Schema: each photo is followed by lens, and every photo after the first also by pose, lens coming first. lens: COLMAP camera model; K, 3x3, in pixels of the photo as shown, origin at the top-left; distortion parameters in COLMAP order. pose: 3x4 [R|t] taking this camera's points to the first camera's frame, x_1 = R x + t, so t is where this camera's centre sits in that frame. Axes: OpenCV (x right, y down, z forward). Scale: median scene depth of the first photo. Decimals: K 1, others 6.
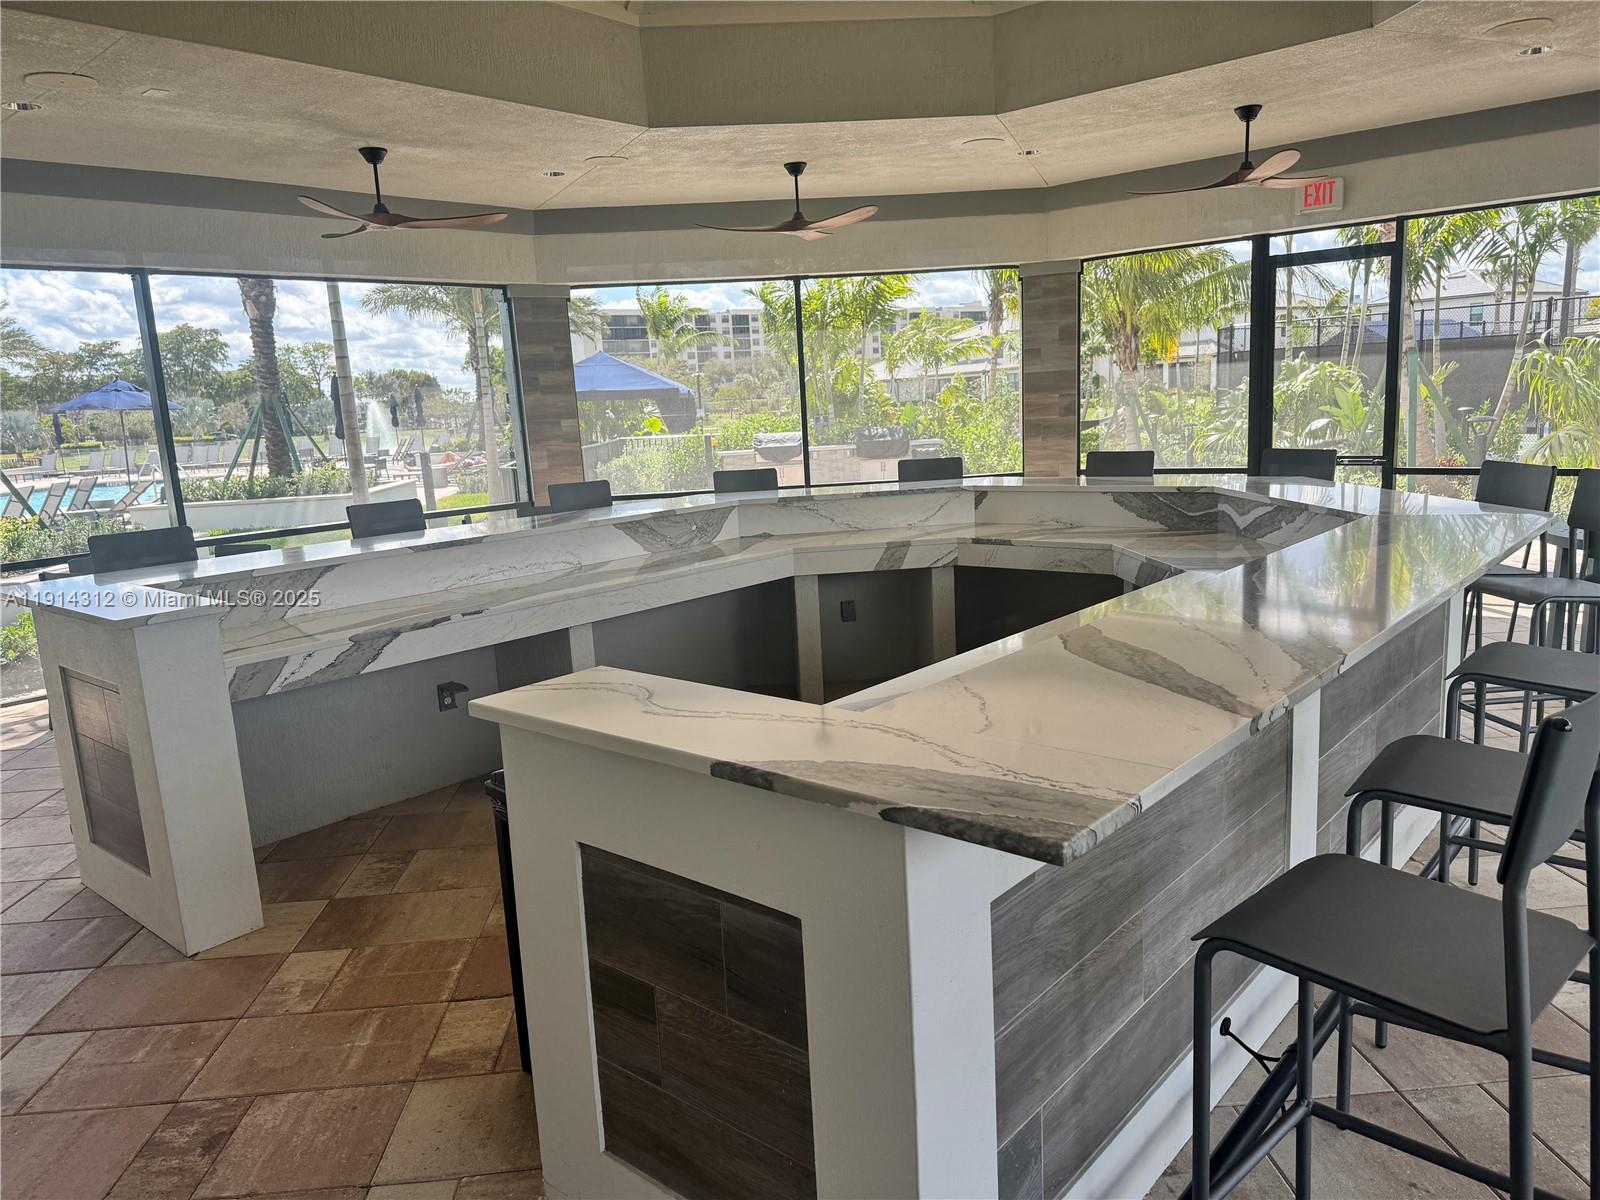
lens RADIAL K [[1138.5, 0, 808.6], [0, 1138.5, 614.9], [0, 0, 1]] dist [0.043830, -0.040719]
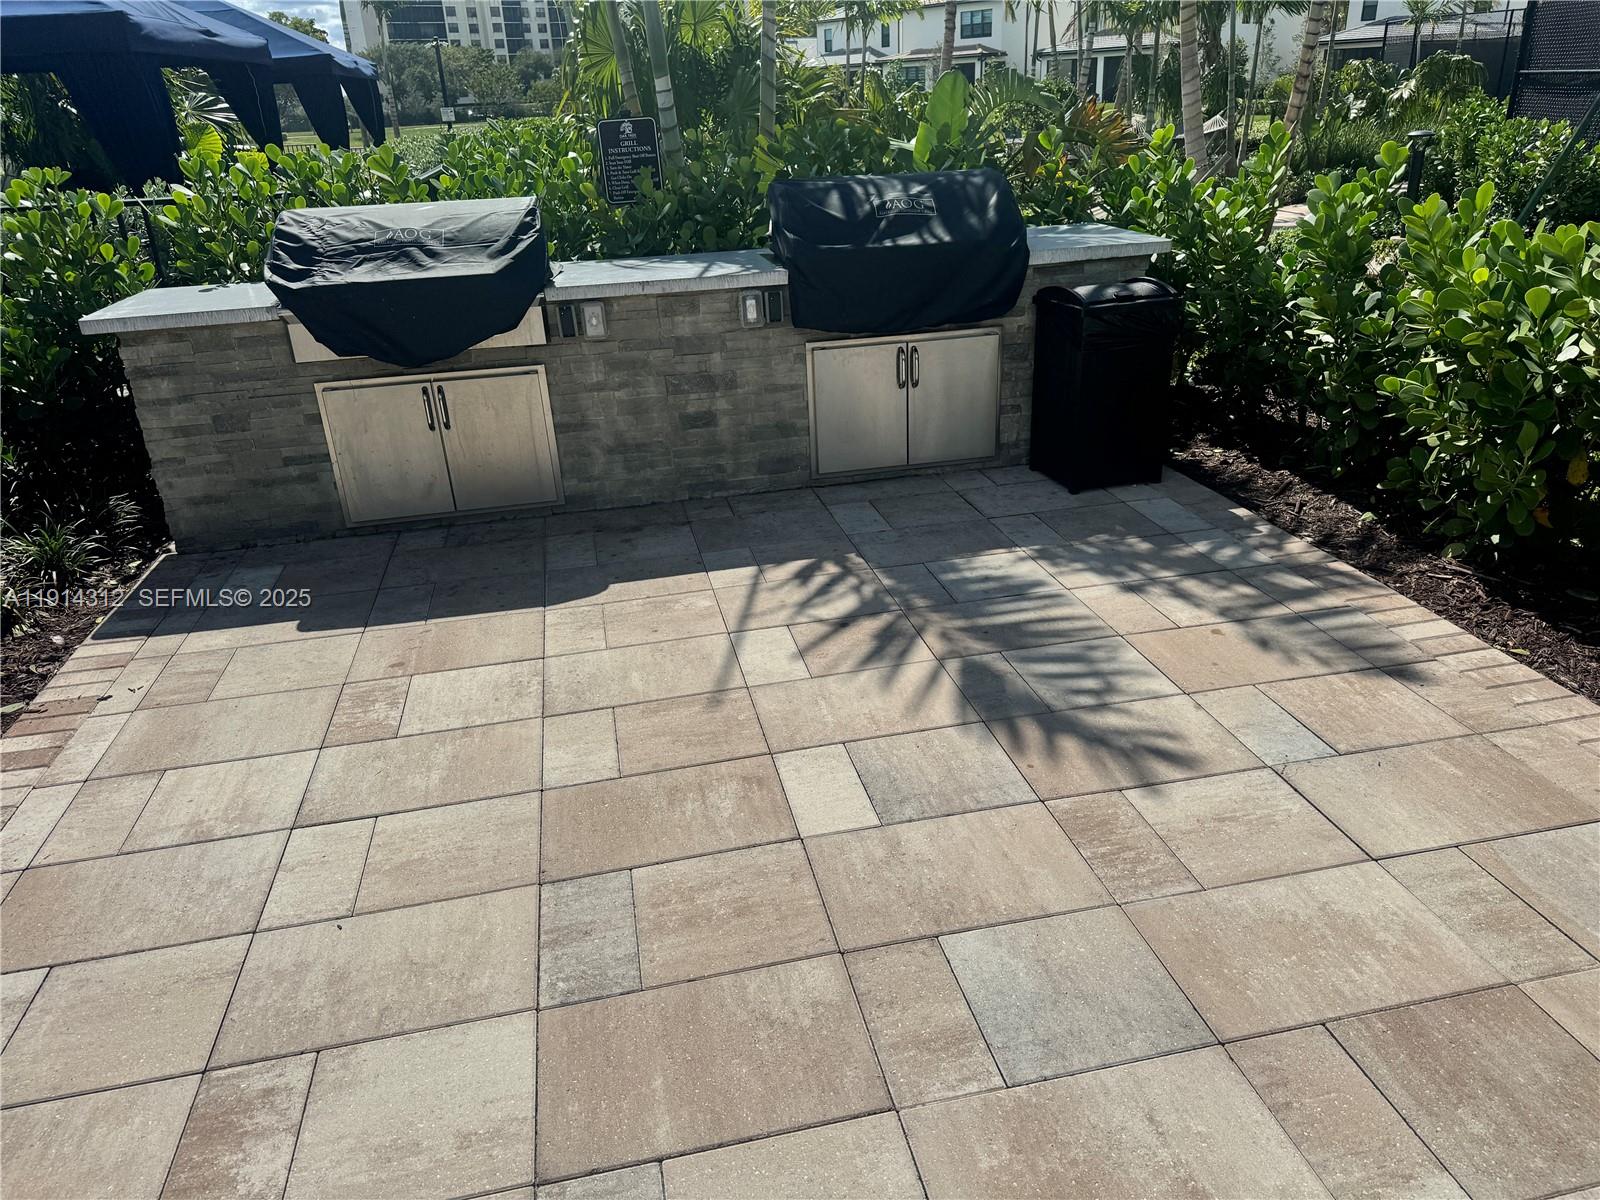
lens RADIAL K [[1110.2, 0, 800.0], [0, 1110.2, 600.0], [0, 0, 1]] dist [0.142996, -0.207162]
pose [[0.992827, -0.046014, 0.110348, 0.049240], [0.020261, 0.974376, 0.224012, -0.367477], [-0.117828, -0.220170, 0.968319, 2.120040]]
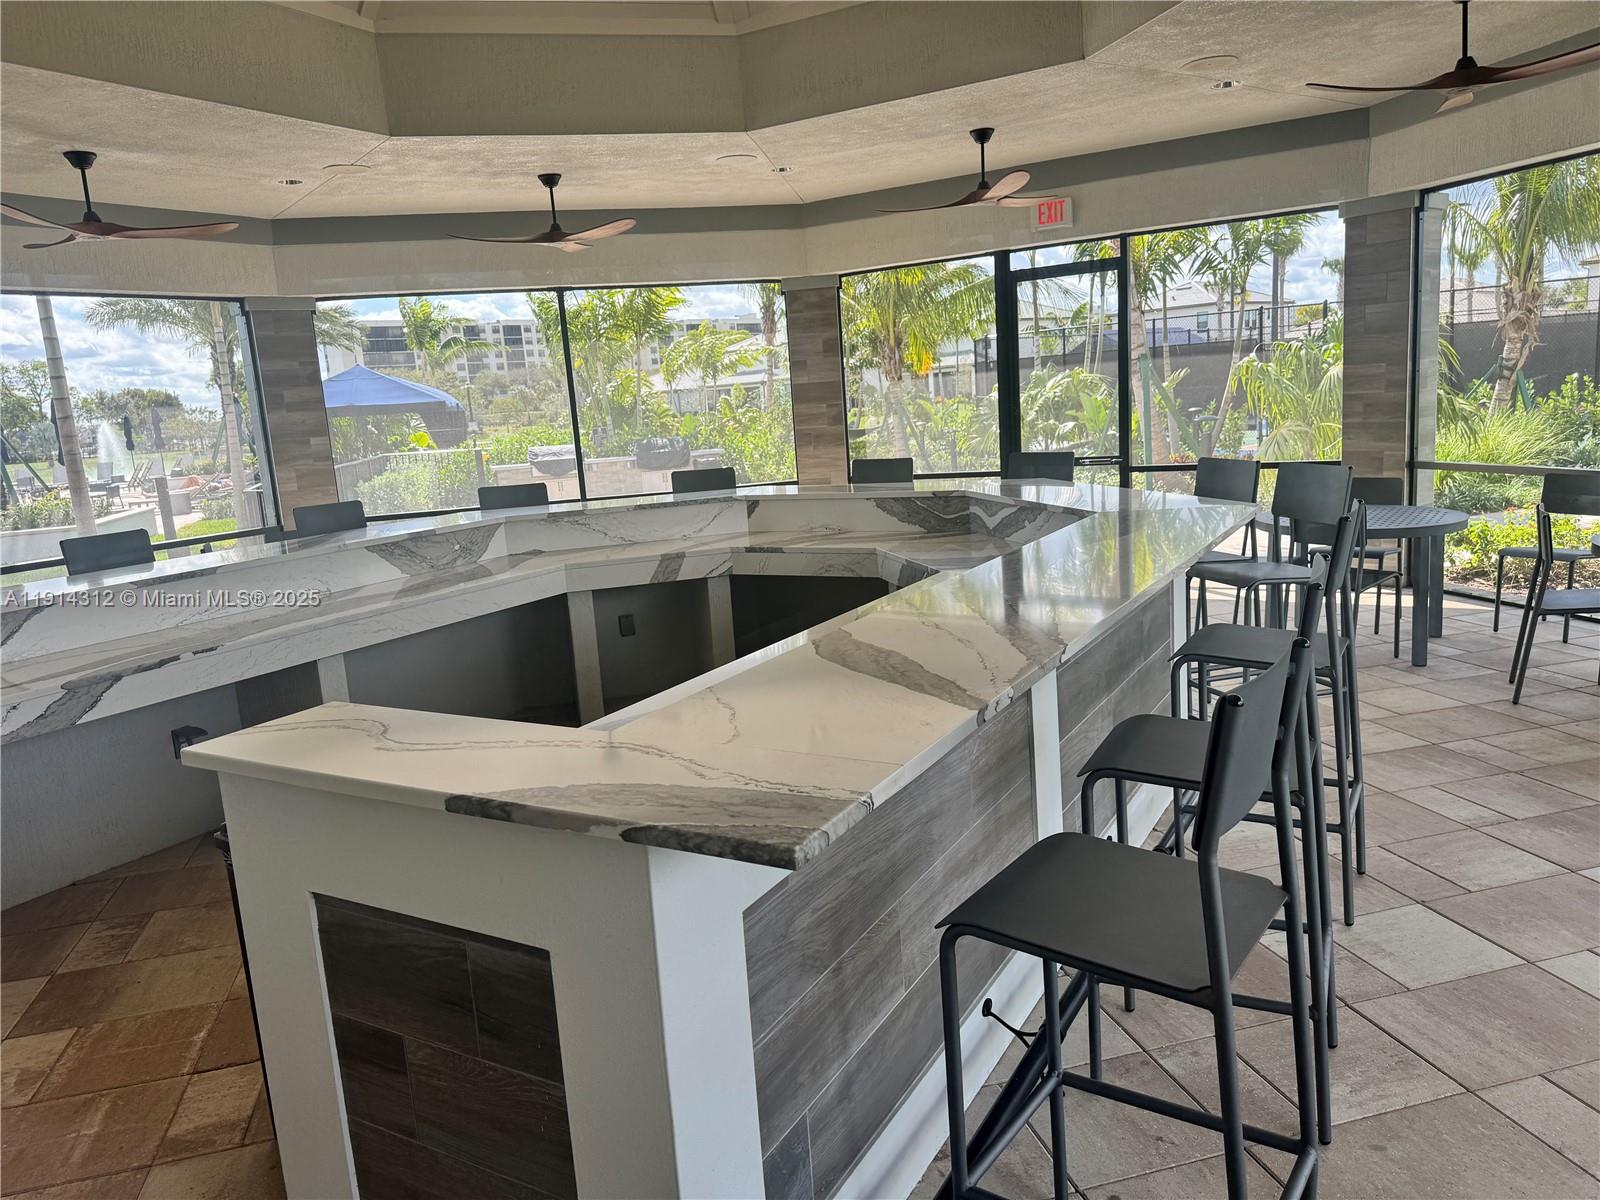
lens RADIAL K [[1136.9, 0, 800.0], [0, 1136.9, 600.0], [0, 0, 1]] dist [0.061643, -0.070448]
pose [[0.983978, -0.049225, 0.171359, 0.015265], [0.052843, 0.998465, -0.016611, -0.000926], [-0.170278, 0.025400, 0.985069, -0.001765]]
